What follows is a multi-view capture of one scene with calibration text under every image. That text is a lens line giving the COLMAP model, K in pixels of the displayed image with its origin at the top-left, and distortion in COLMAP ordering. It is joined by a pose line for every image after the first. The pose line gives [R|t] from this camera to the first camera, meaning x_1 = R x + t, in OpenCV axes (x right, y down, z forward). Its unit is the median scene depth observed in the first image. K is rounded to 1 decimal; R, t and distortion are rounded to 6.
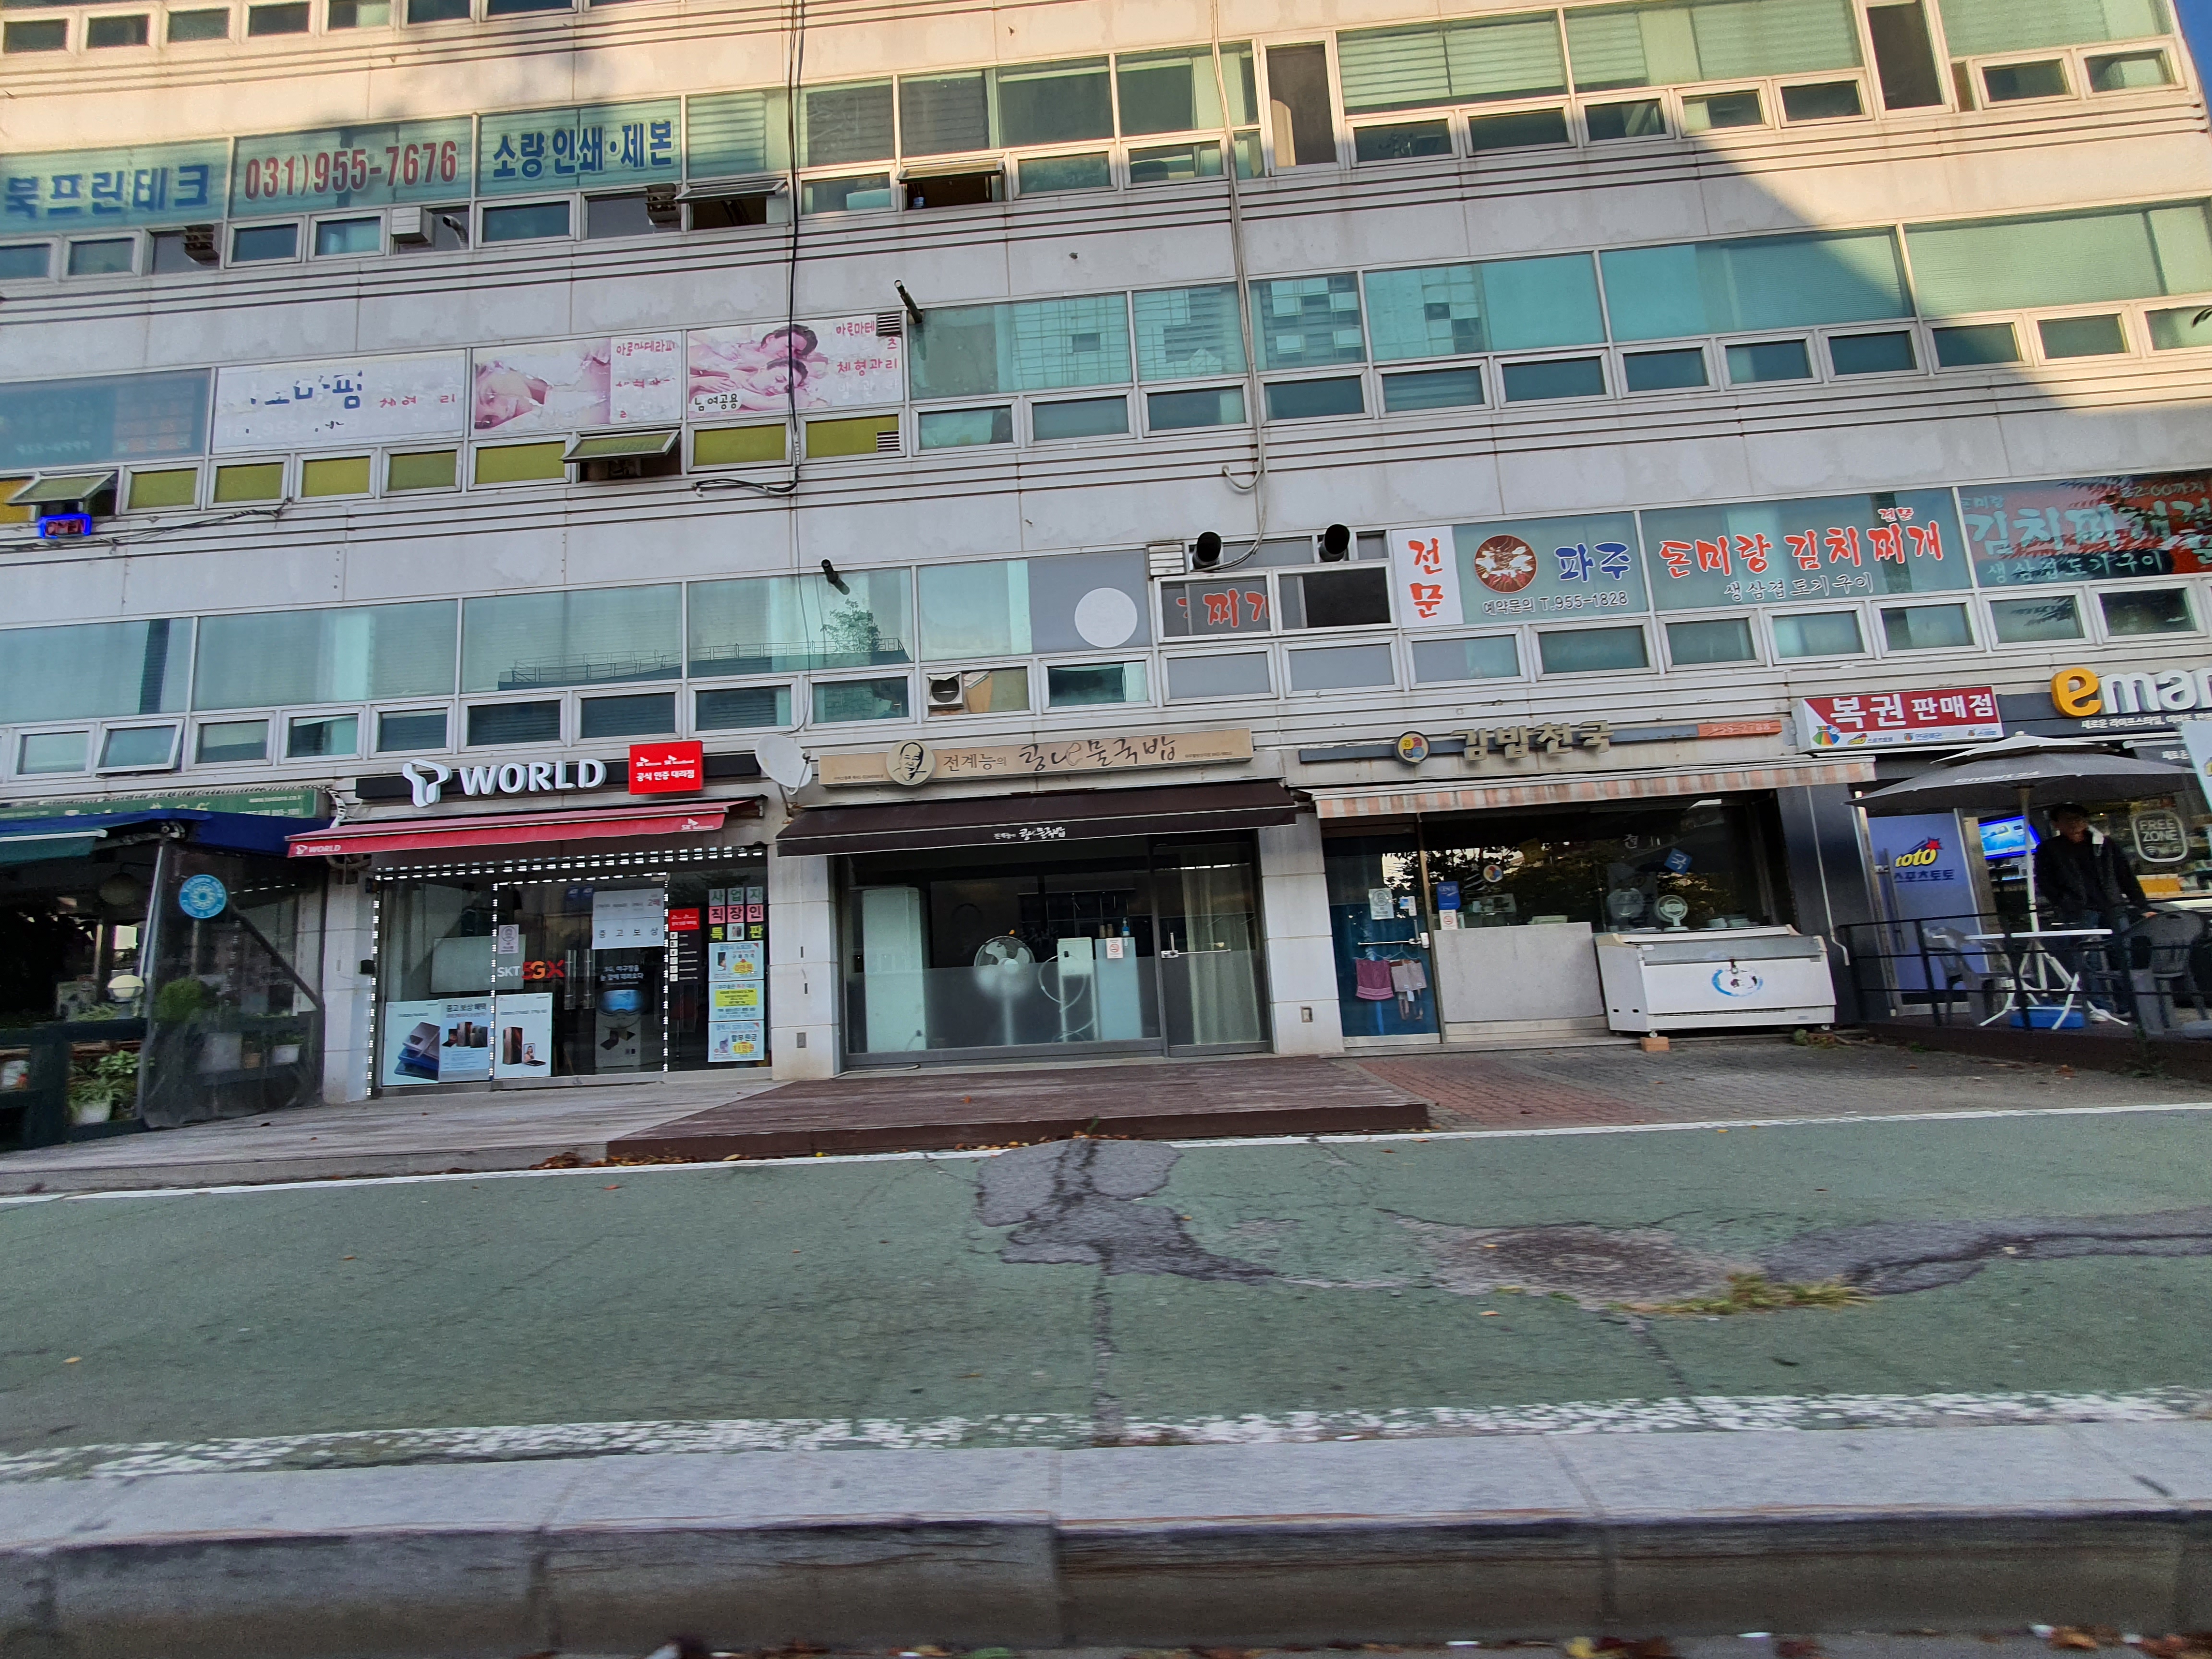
lens RADIAL K [[944.9, 0, 1106.1], [0, 944.9, 839.4], [0, 0, 1]] dist [0.002649, 0.000781]
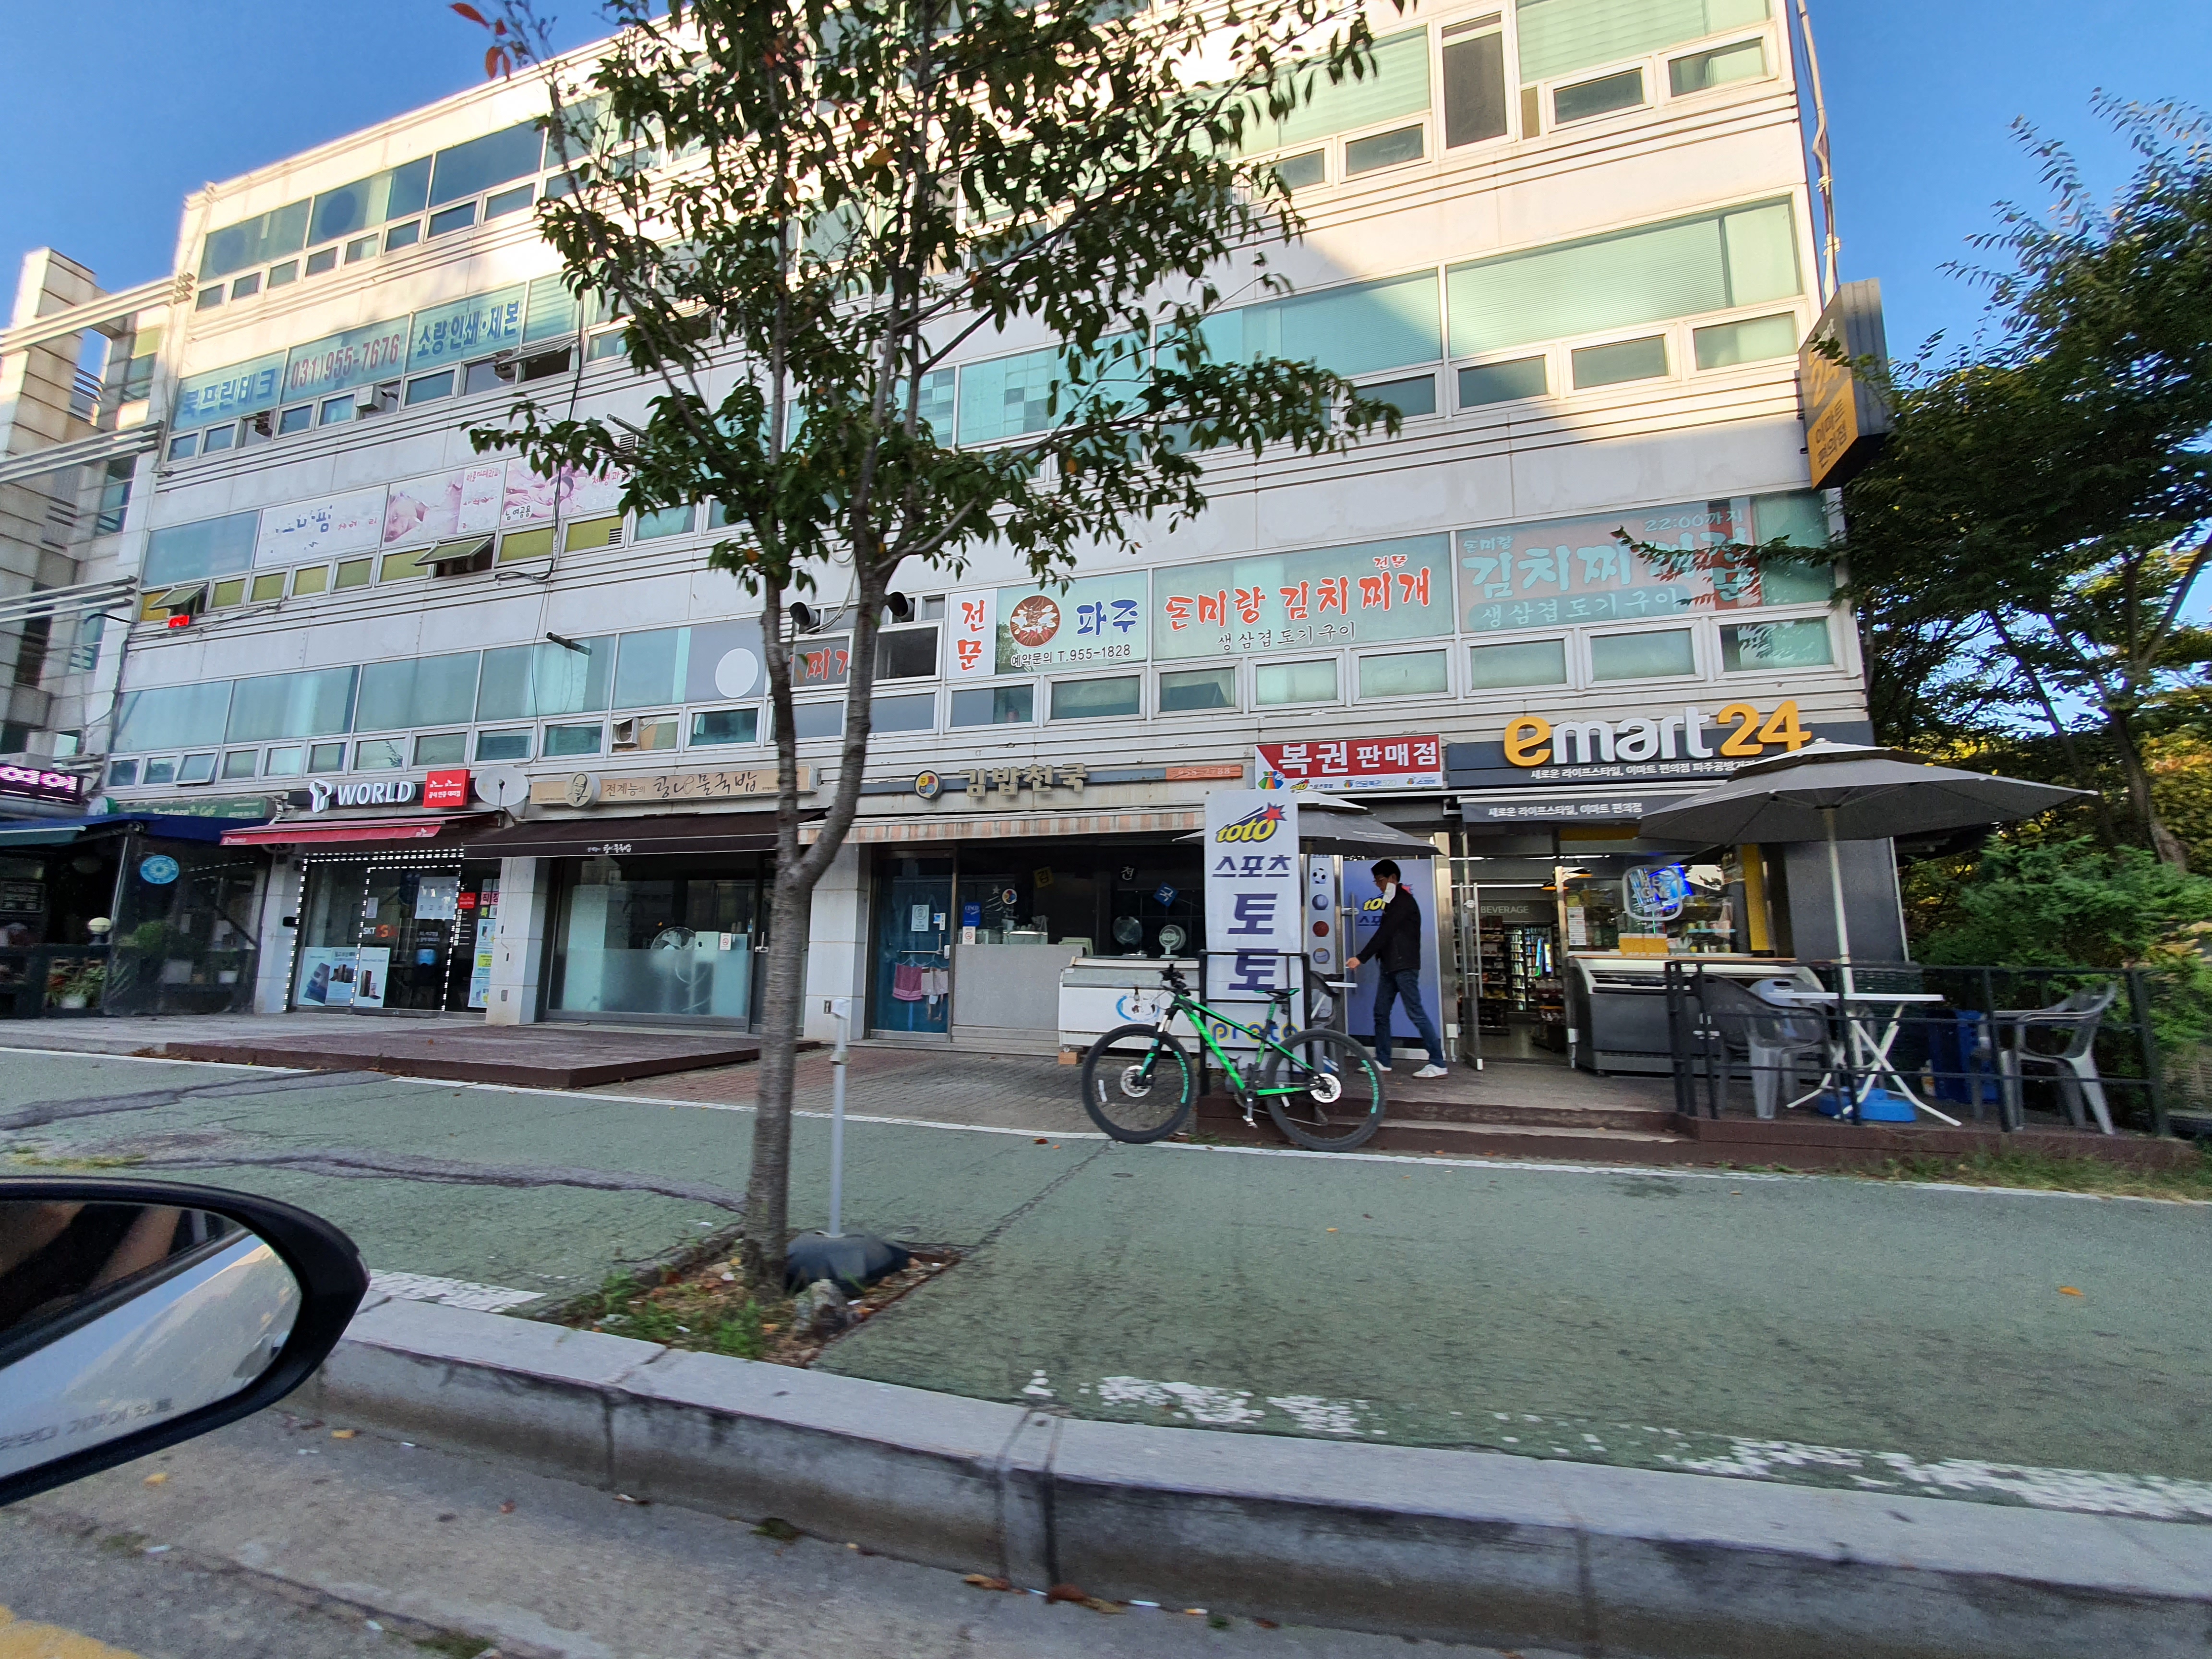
lens RADIAL K [[944.9, 0, 1119.6], [0, 944.9, 828.6], [0, 0, 1]] dist [0.002649, 0.000781]
pose [[0.960377, 0.031033, -0.276971, 0.832318], [-0.032531, 0.999470, -0.000816, -0.047734], [0.276799, 0.009793, 0.960878, -0.043795]]
